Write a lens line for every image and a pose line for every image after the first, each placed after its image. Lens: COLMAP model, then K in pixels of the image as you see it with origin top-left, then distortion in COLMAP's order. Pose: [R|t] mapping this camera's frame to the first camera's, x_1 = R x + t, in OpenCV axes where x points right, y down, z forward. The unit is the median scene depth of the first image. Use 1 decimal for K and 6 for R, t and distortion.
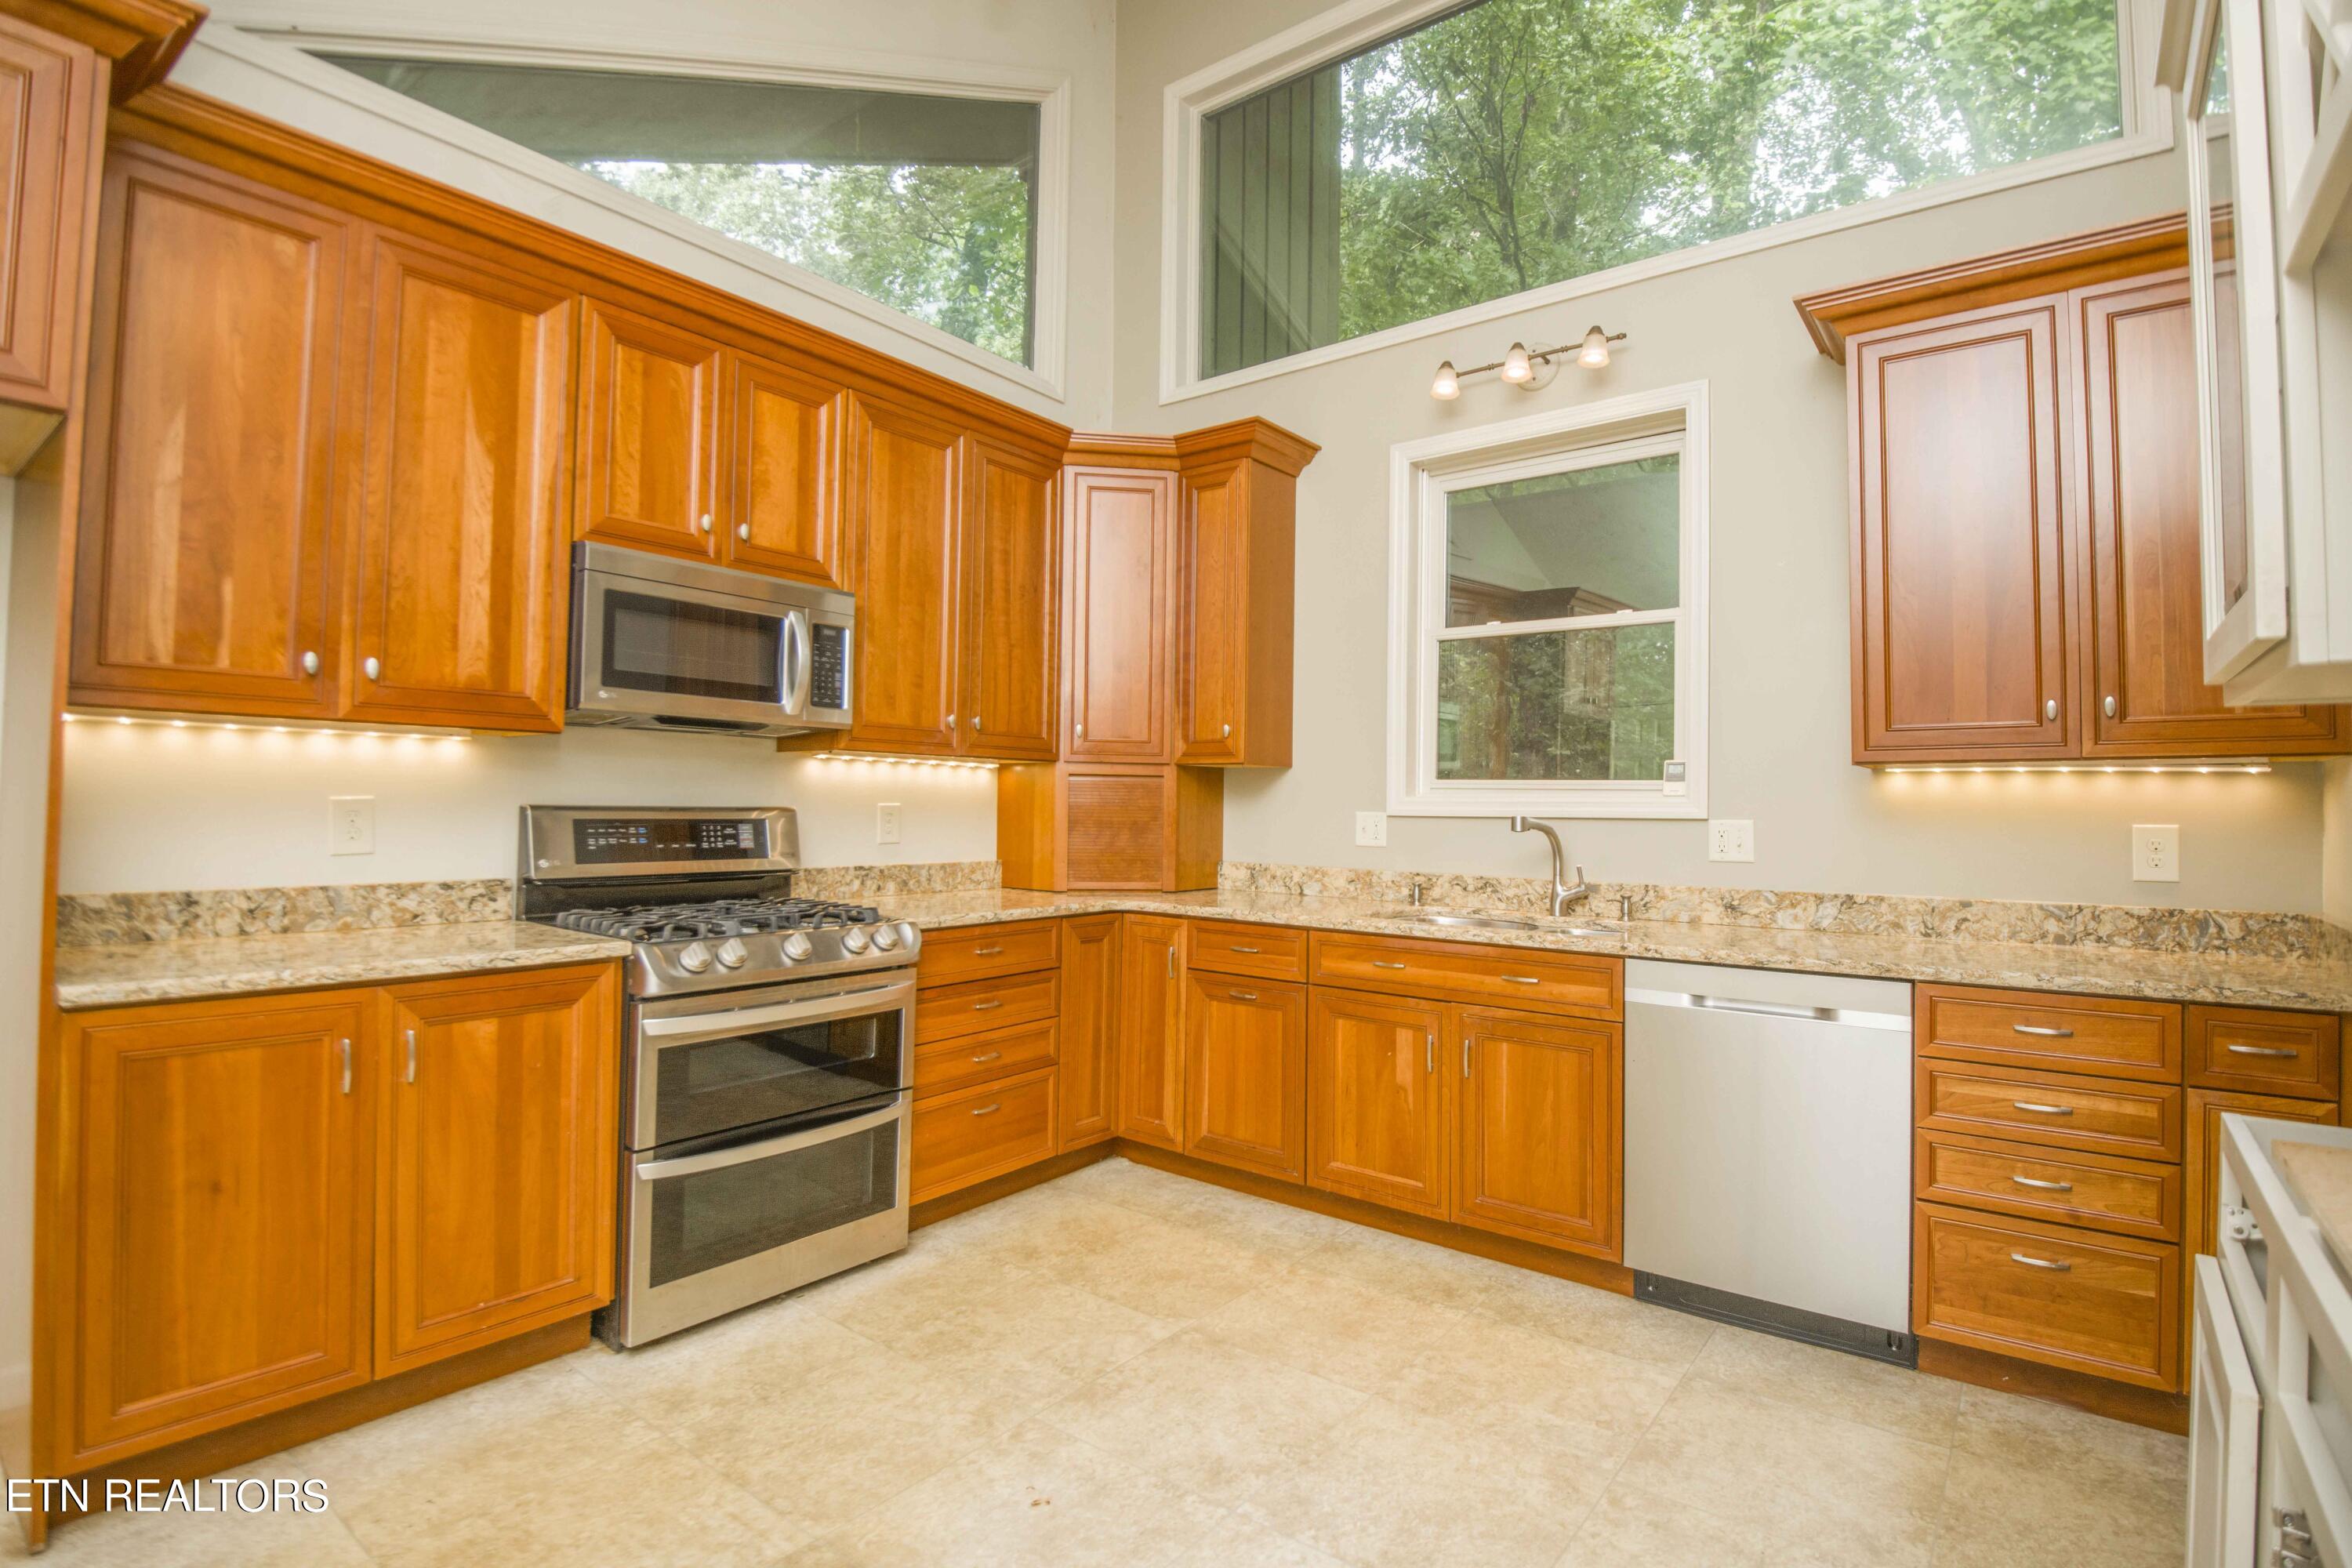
lens RADIAL K [[1127.3, 0, 1193.7], [0, 1127.3, 777.3], [0, 0, 1]] dist [-0.001976, -0.024703]
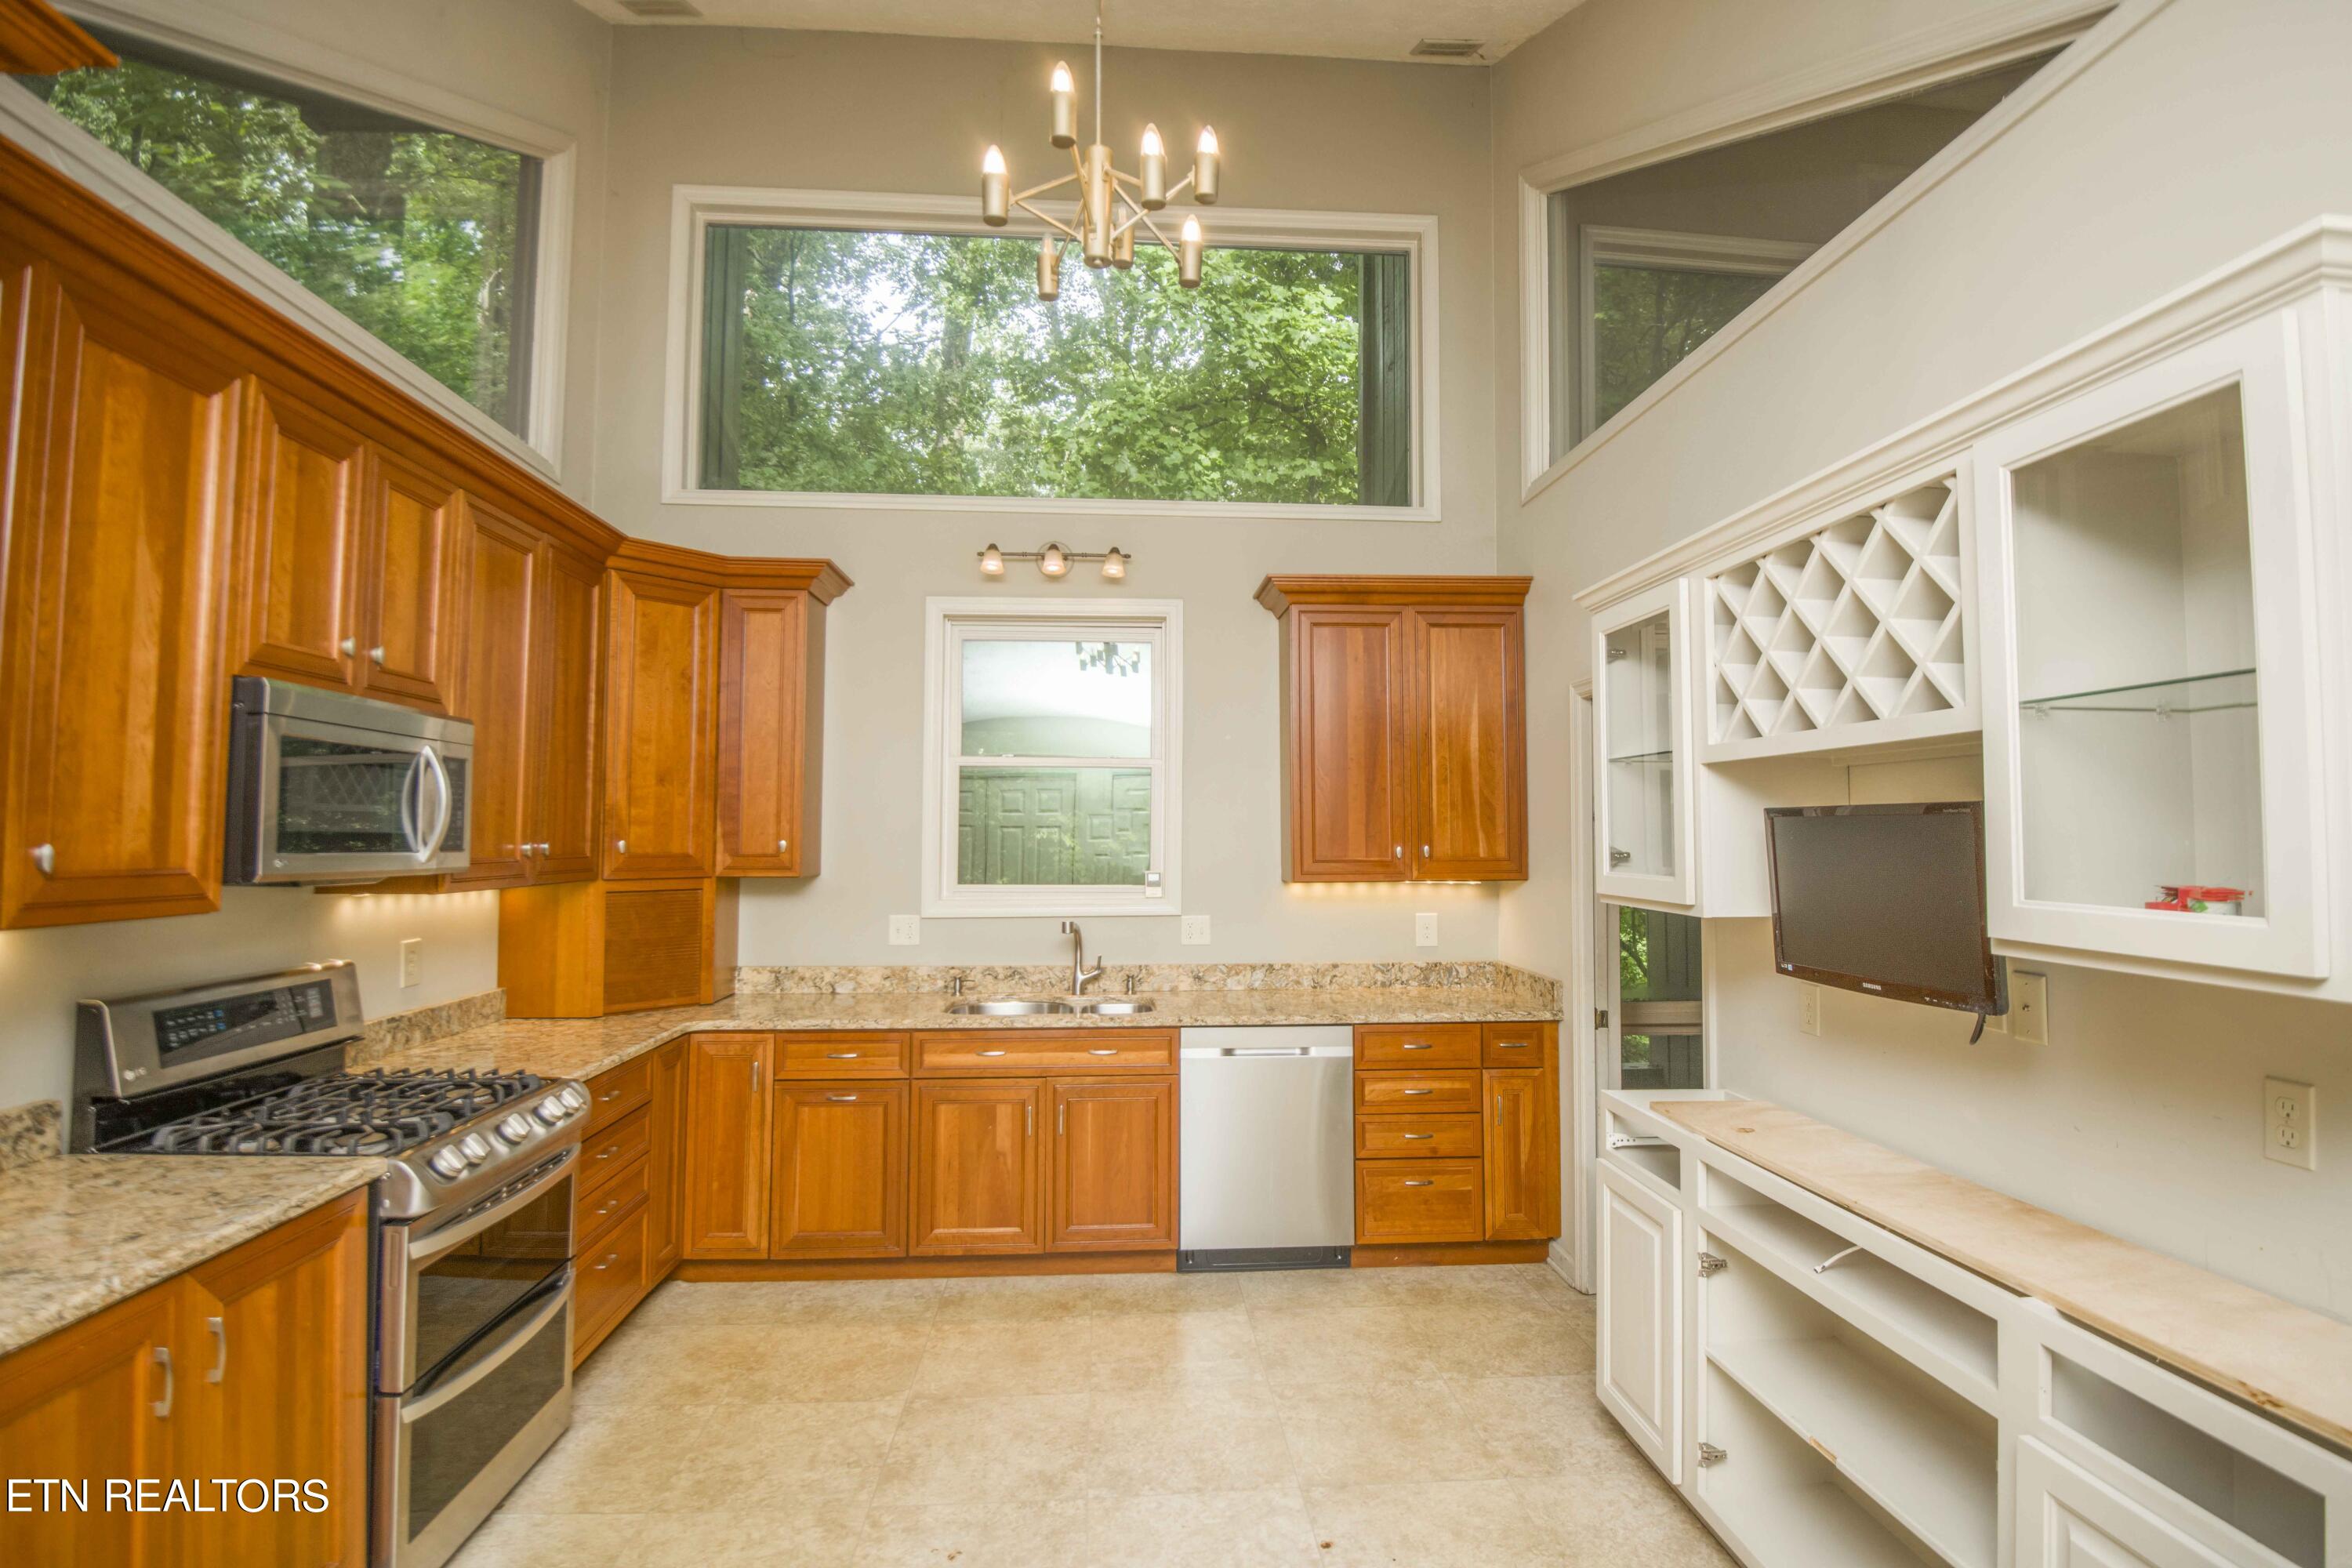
lens RADIAL K [[1125.4, 0, 1189.3], [0, 1125.4, 777.9], [0, 0, 1]] dist [-0.002651, -0.024565]
pose [[0.745750, 0.021395, 0.665882, -0.530263], [-0.008037, 0.999700, -0.023120, -0.114389], [-0.666177, 0.011890, 0.745699, -0.052797]]
